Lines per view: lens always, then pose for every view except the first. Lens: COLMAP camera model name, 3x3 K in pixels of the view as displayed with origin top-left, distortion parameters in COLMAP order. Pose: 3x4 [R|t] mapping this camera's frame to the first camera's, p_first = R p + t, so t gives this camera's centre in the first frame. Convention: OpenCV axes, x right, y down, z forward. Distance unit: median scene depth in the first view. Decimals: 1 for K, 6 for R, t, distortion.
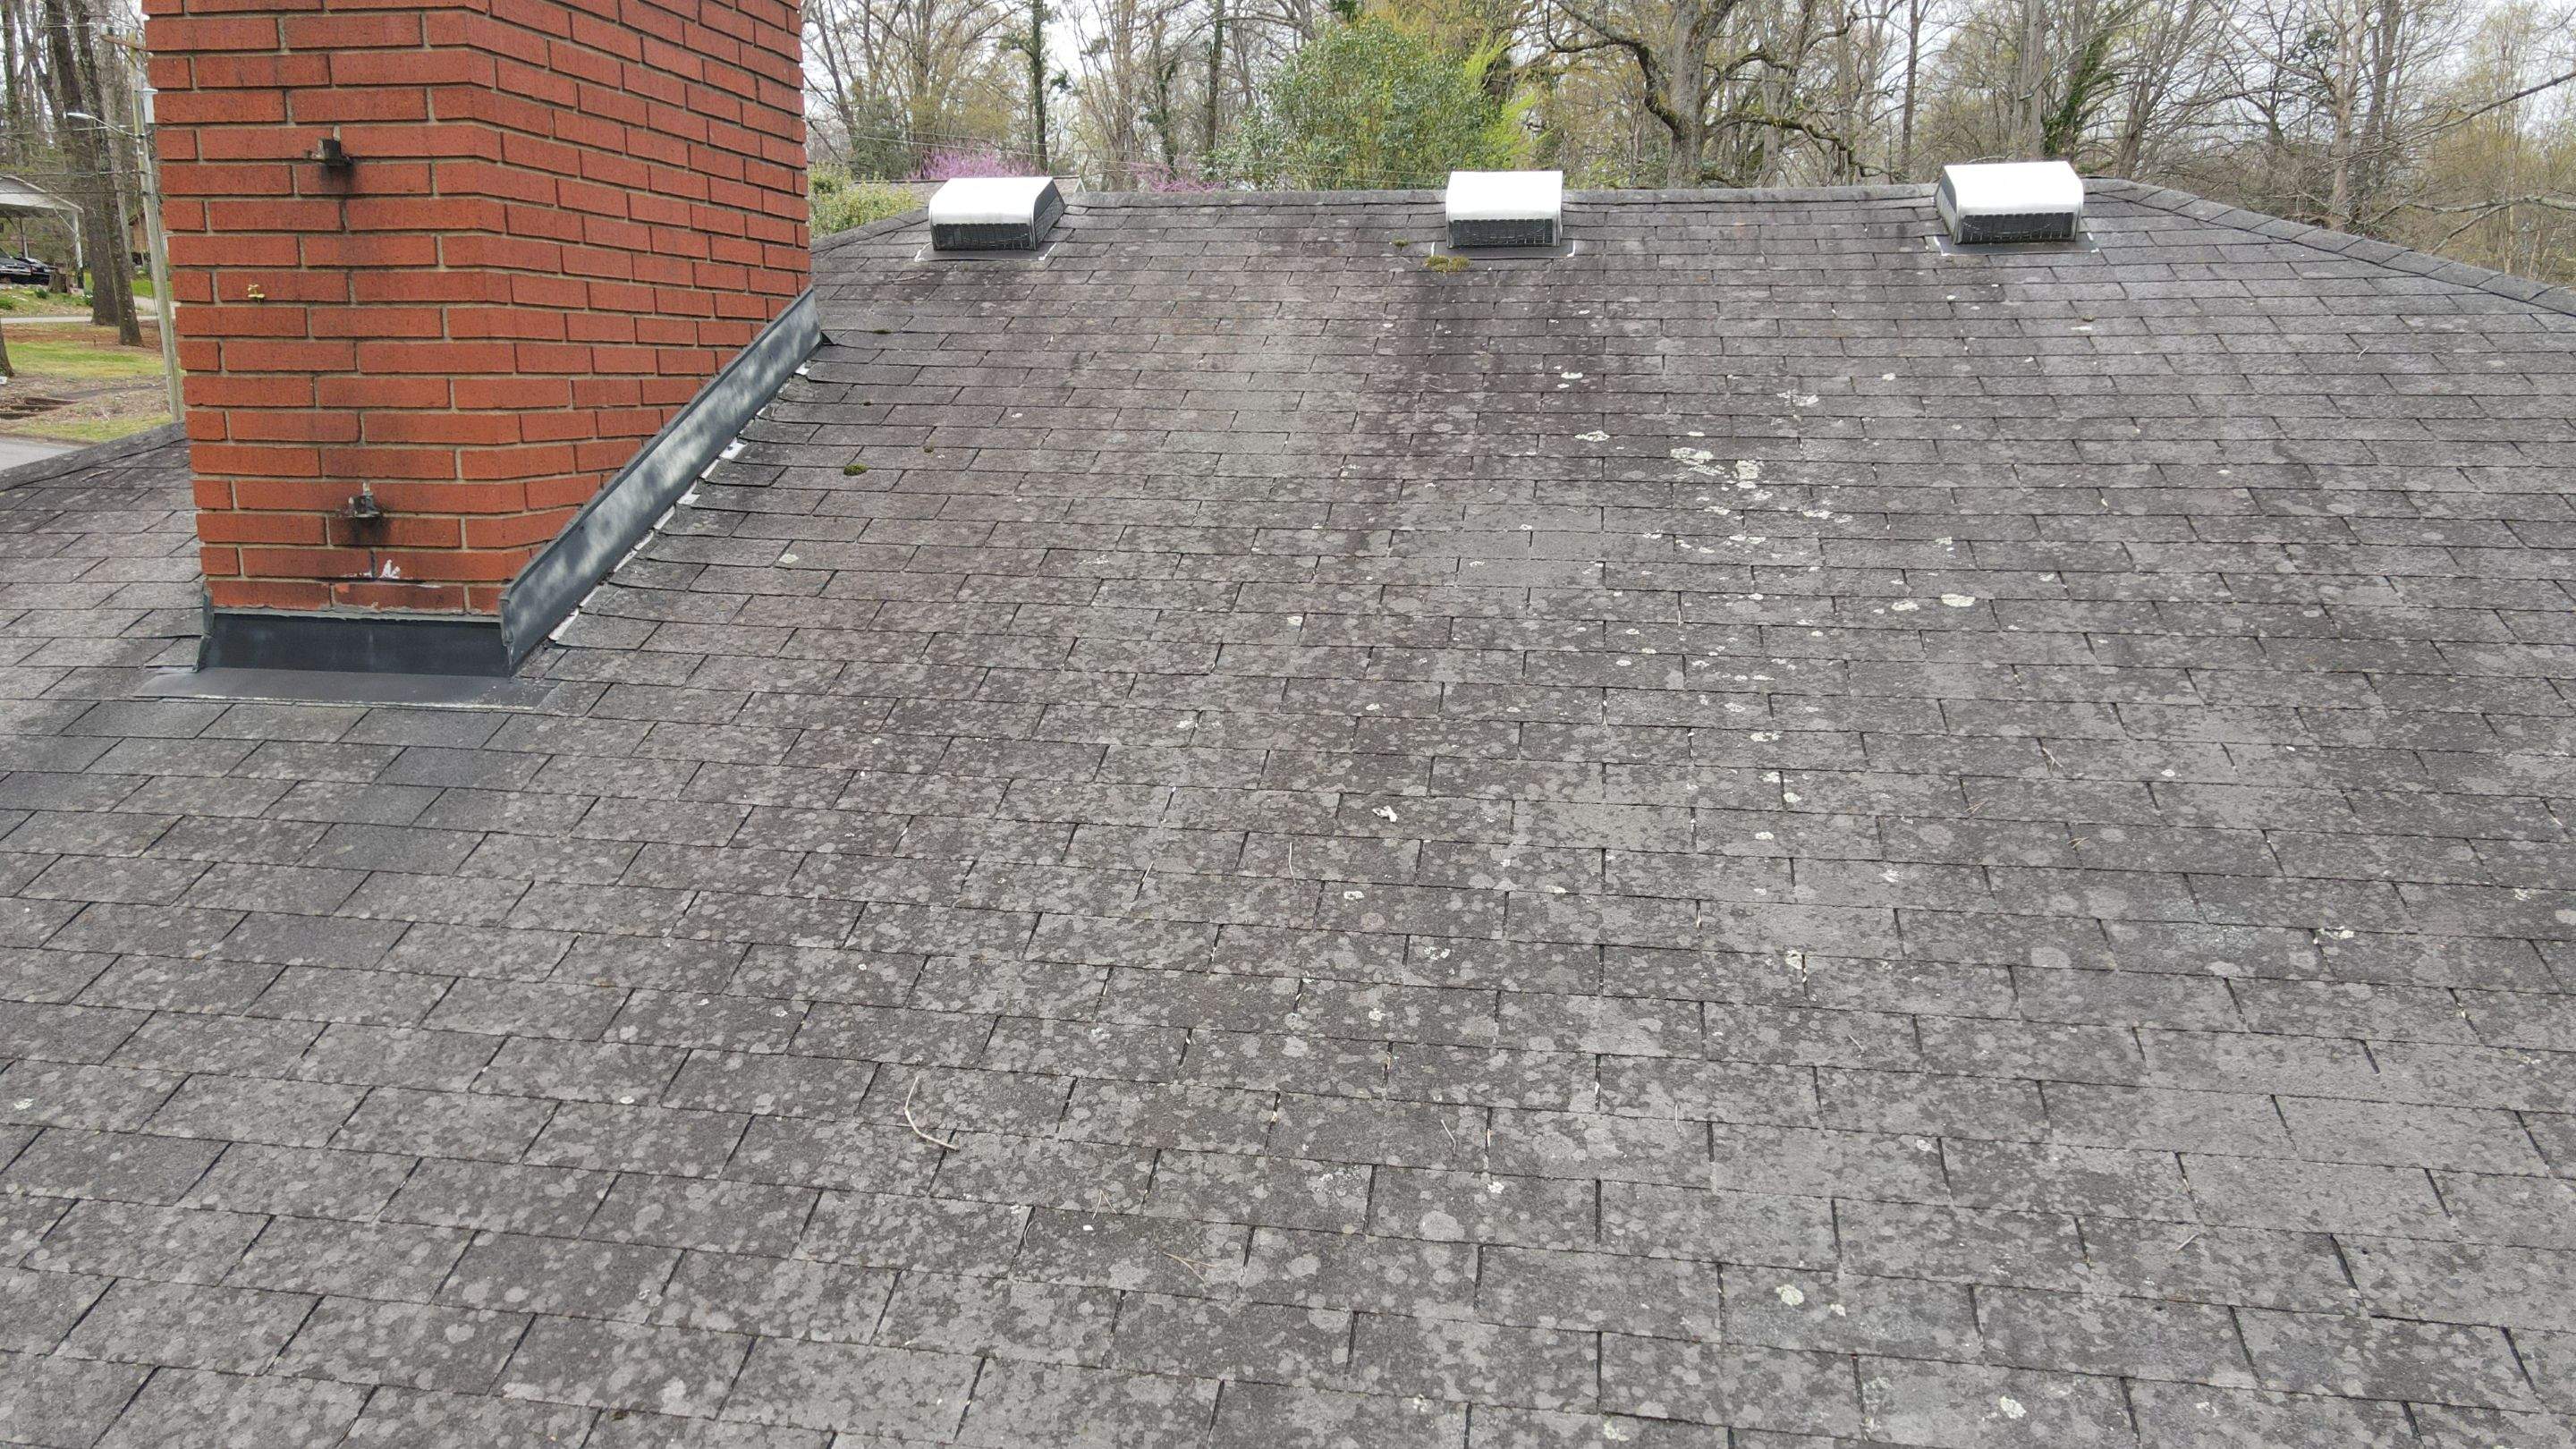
lens RADIAL K [[1873.4, 0, 1275.0], [0, 1873.4, 745.6], [0, 0, 1]] dist [-0.005381, 0.035544]
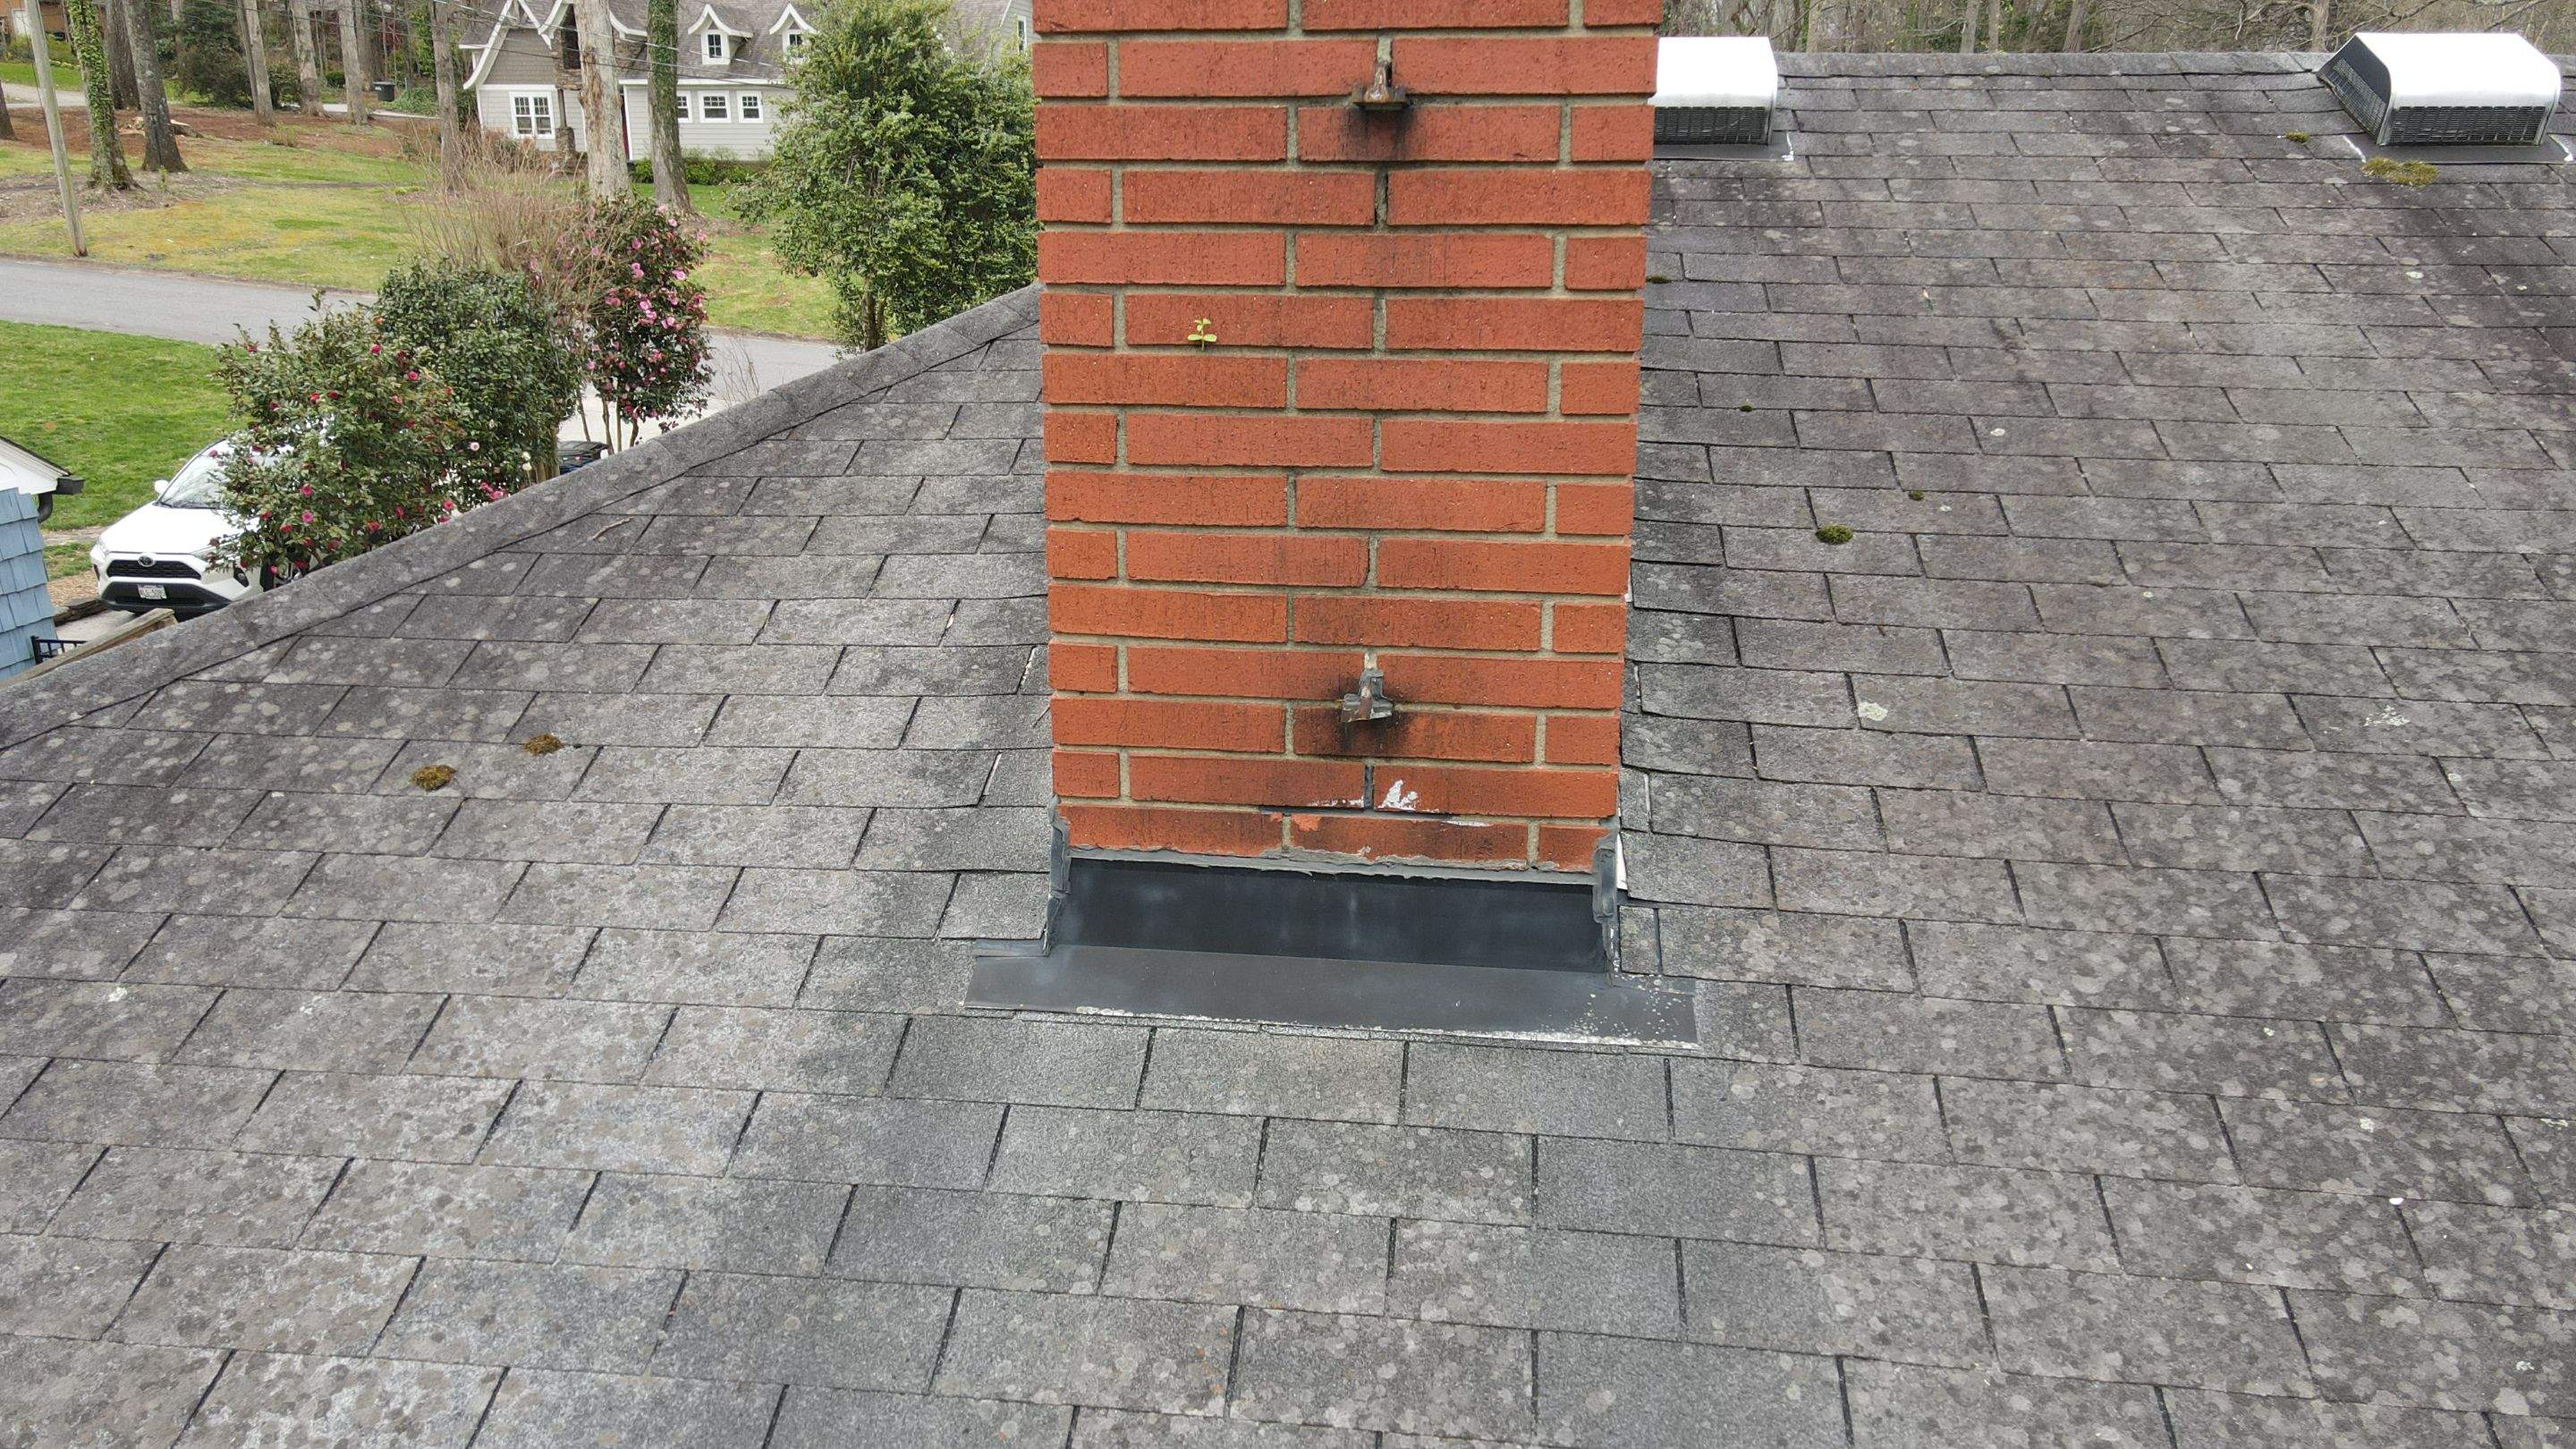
lens RADIAL K [[1873.4, 0, 1287.3], [0, 1873.4, 724.7], [0, 0, 1]] dist [-0.005381, 0.035544]
pose [[0.998789, -0.014181, 0.047120, -0.541604], [0.009633, 0.995394, 0.095388, -0.175286], [-0.048256, -0.094819, 0.994324, 0.418168]]
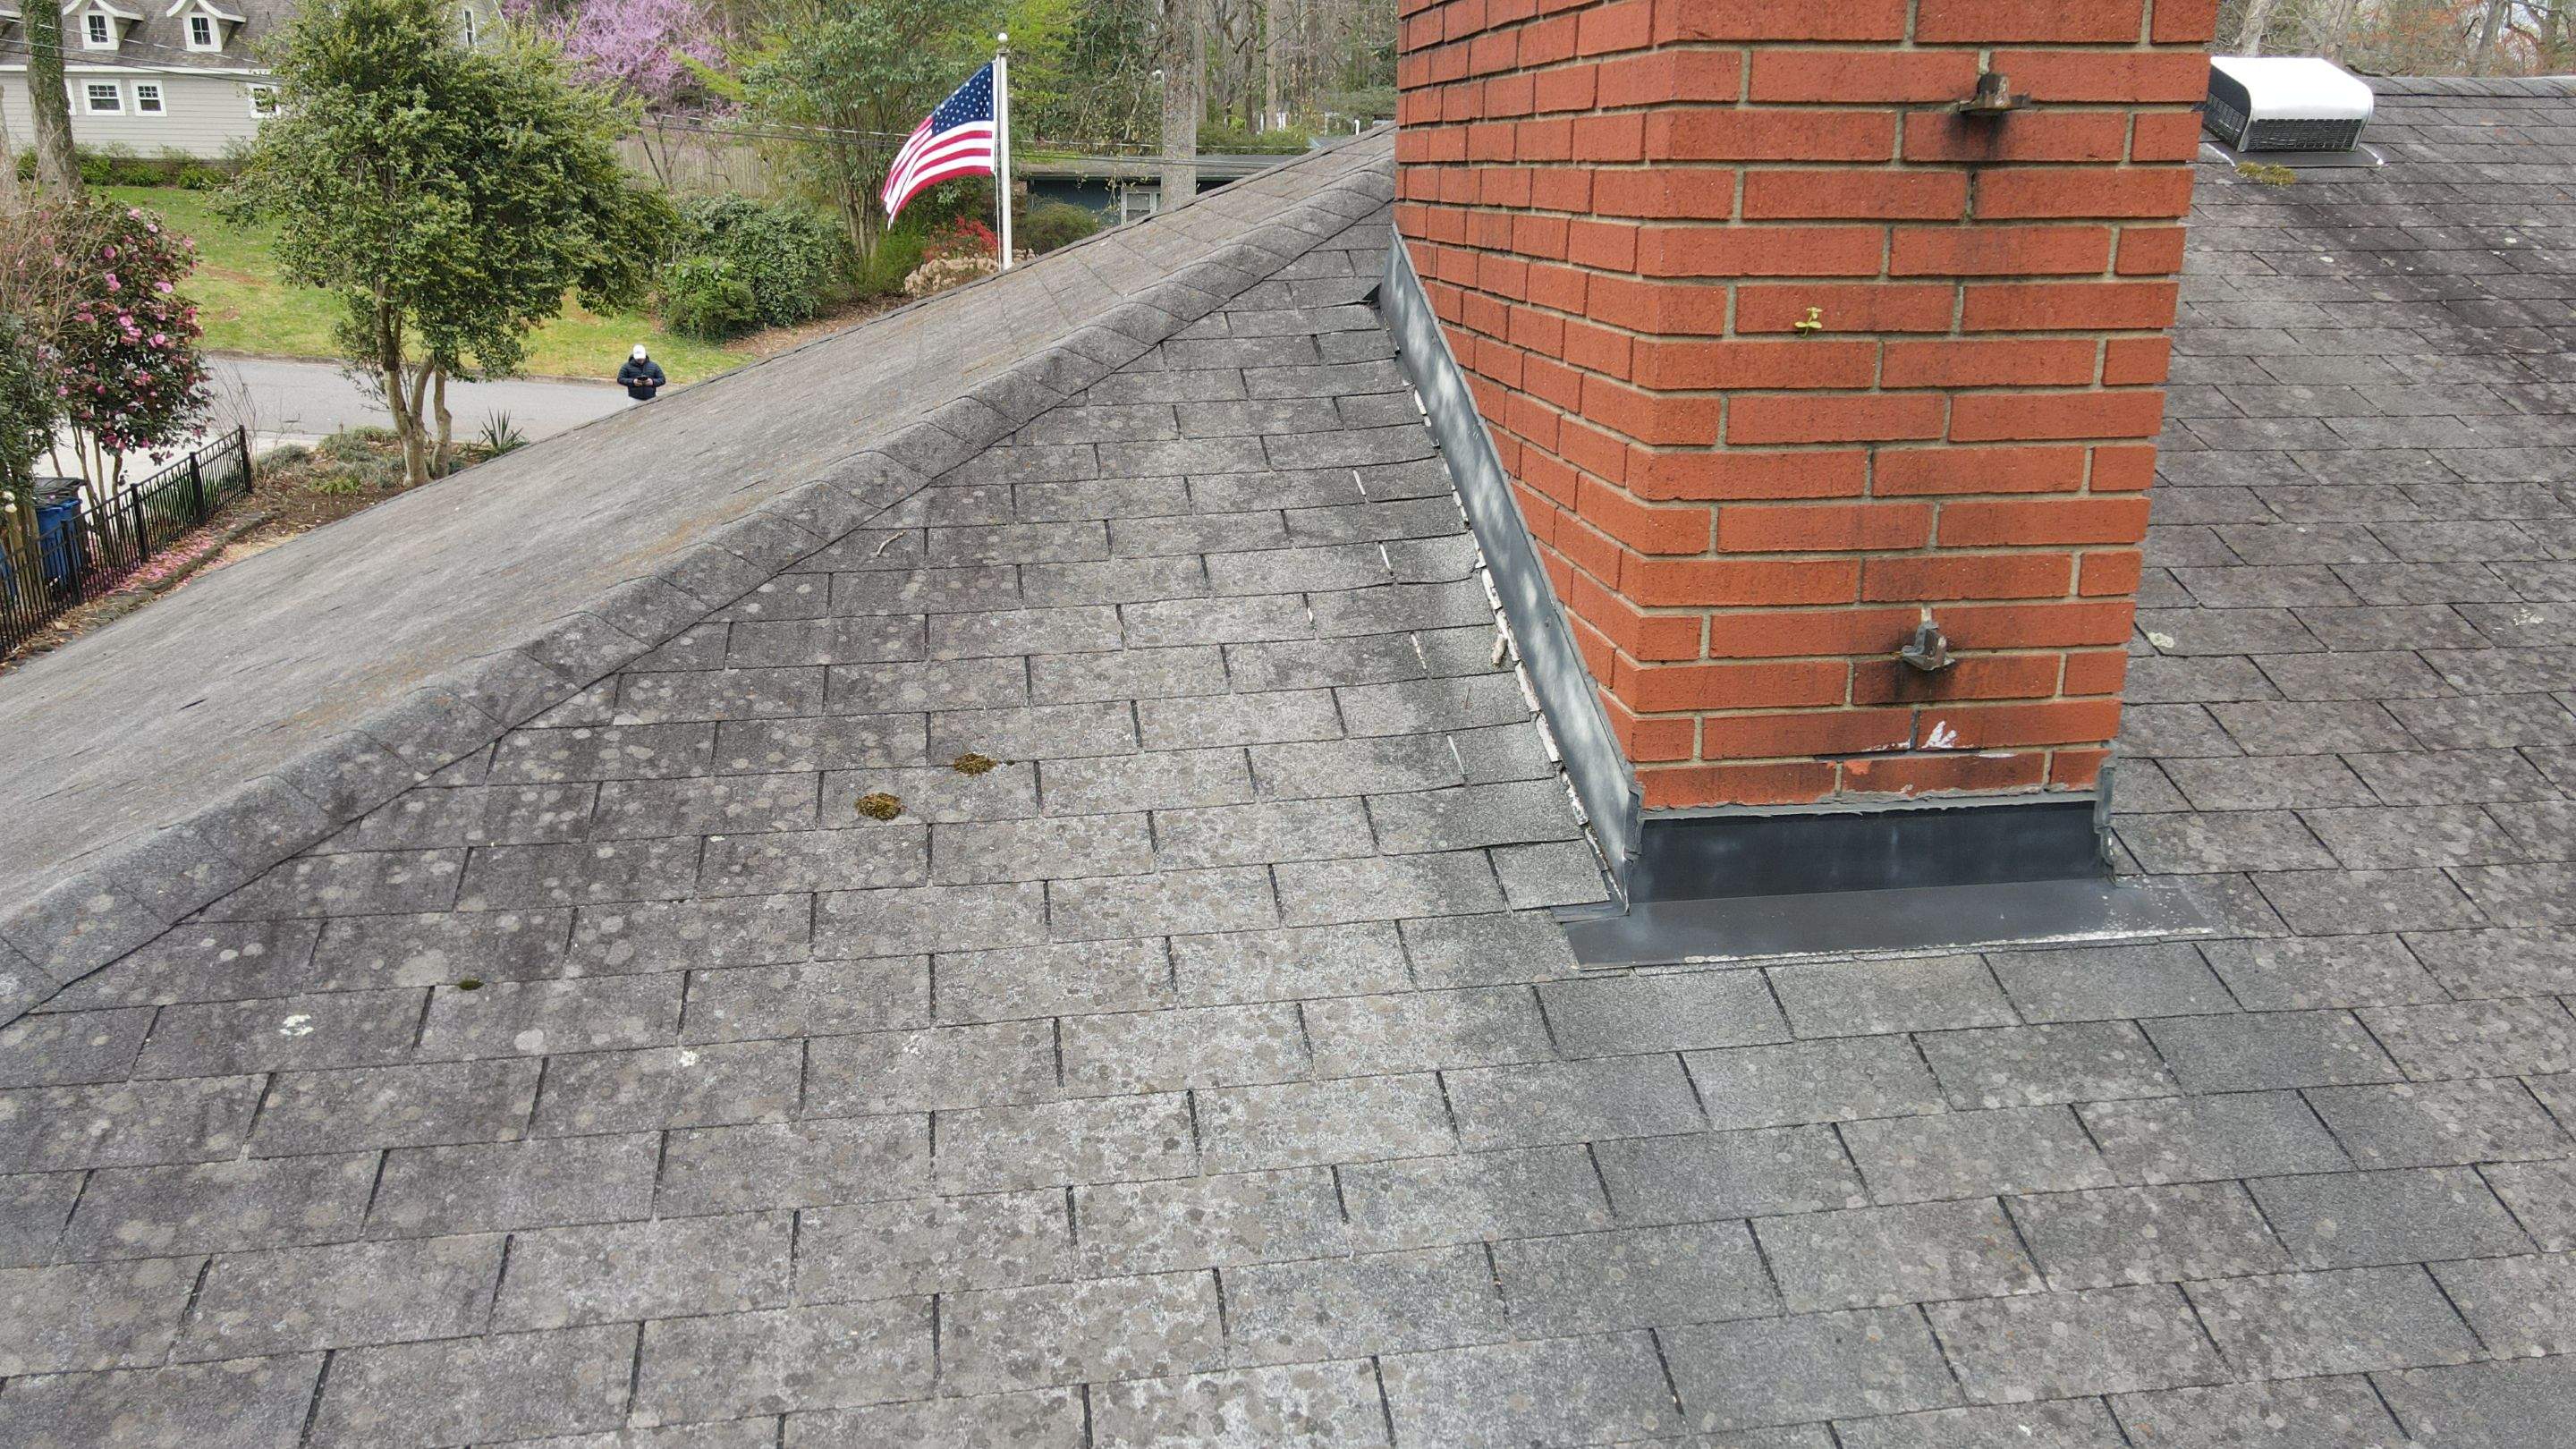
lens RADIAL K [[1873.4, 0, 1273.0], [0, 1873.4, 724.9], [0, 0, 1]] dist [-0.005381, 0.035544]
pose [[0.948951, -0.088916, 0.302631, -0.903439], [0.060035, 0.992821, 0.103451, -0.181669], [-0.309657, -0.080002, 0.947477, 0.455337]]
